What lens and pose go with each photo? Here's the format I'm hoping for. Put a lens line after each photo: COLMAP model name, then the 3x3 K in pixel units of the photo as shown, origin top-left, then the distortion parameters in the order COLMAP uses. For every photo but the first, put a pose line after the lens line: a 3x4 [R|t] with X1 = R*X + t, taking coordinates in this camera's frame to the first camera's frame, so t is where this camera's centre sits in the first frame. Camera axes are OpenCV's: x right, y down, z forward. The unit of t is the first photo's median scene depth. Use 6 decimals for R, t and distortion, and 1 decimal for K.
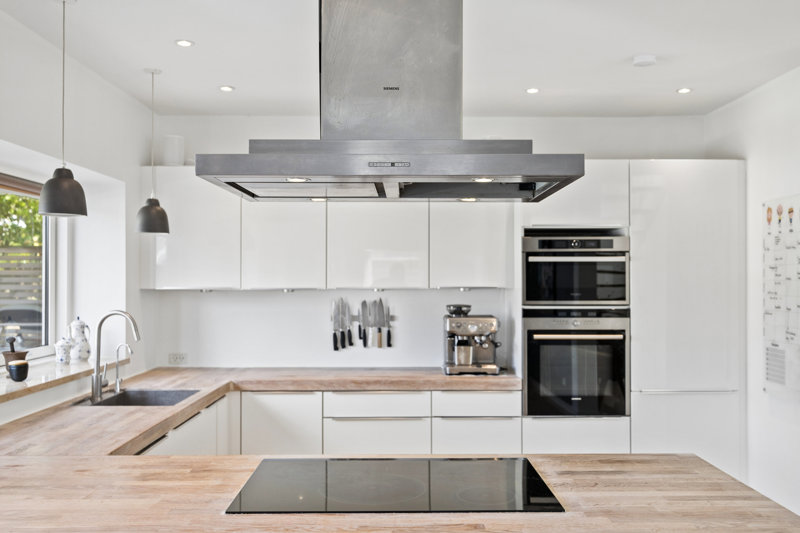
lens RADIAL K [[728.8, 0, 398.0], [0, 728.8, 272.7], [0, 0, 1]] dist [-0.003338, 0.000000]
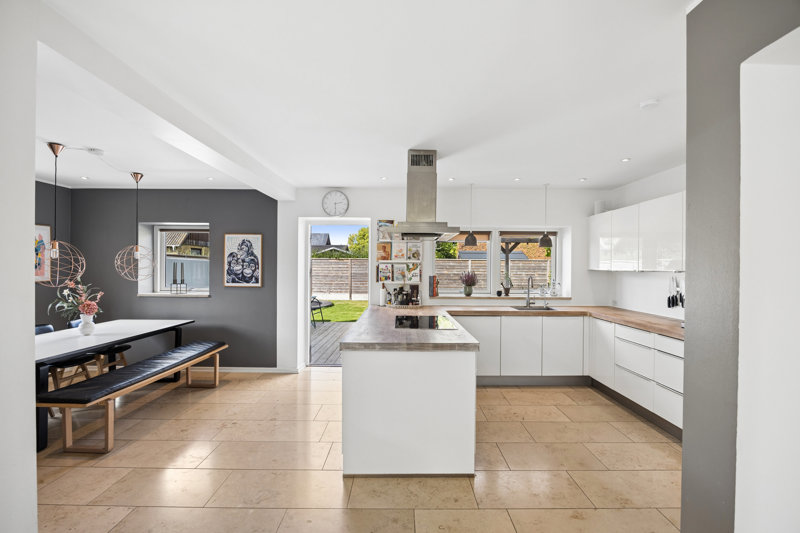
lens RADIAL K [[362.8, 0, 401.7], [0, 362.8, 266.3], [0, 0, 1]] dist [-0.013959, 0.000075]
pose [[-0.003915, -0.000385, -0.999992, 0.844716], [0.001629, 0.999999, -0.000391, 0.012386], [0.999991, -0.001630, -0.003914, 0.436853]]
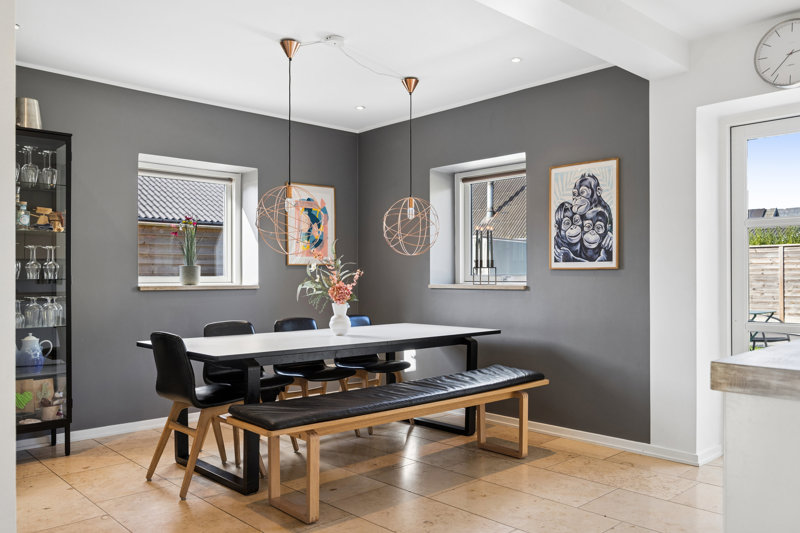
lens RADIAL K [[638.1, 0, 400.8], [0, 638.1, 269.0], [0, 0, 1]] dist [0.005767, -0.000096]
pose [[-0.723186, -0.004577, -0.690638, 0.601131], [0.009034, 0.999830, -0.016087, 0.089886], [0.690594, -0.017873, -0.723022, 0.458436]]
